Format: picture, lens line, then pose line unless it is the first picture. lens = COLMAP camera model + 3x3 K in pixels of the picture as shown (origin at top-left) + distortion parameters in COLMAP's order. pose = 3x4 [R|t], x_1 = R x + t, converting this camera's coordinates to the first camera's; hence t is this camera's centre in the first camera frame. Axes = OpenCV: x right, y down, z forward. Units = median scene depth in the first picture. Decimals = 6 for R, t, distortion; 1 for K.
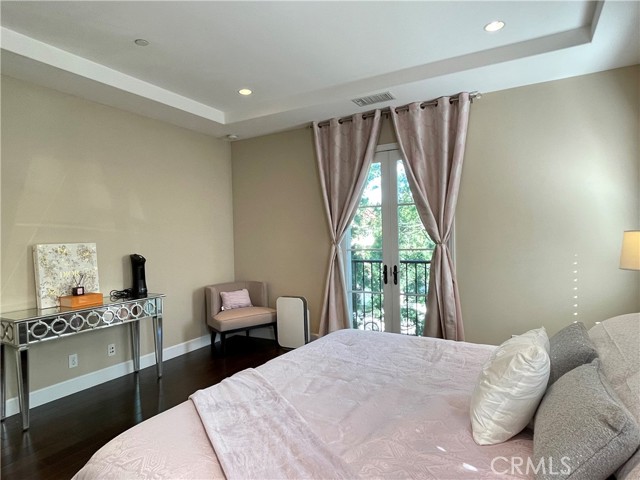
lens RADIAL K [[373.7, 0, 320.0], [0, 373.7, 240.0], [0, 0, 1]] dist [-0.026782, -0.001095]
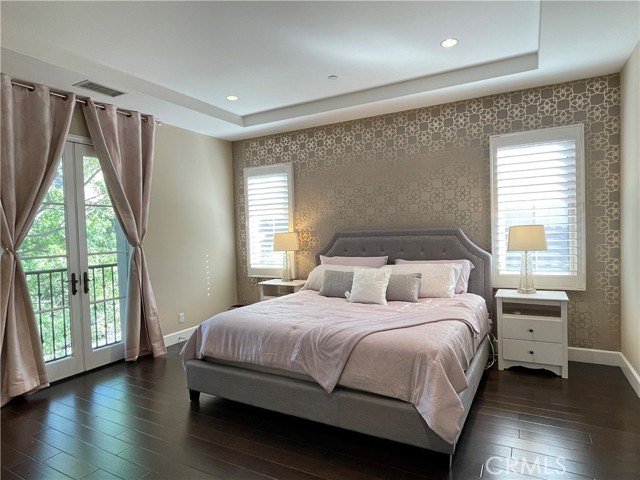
lens RADIAL K [[373.7, 0, 320.0], [0, 373.7, 240.0], [0, 0, 1]] dist [-0.026782, -0.001095]
pose [[-0.008673, 0.002687, 0.999959, -0.743244], [0.043887, 0.999034, -0.002304, 0.018835], [-0.998999, 0.043866, -0.008783, 0.469217]]
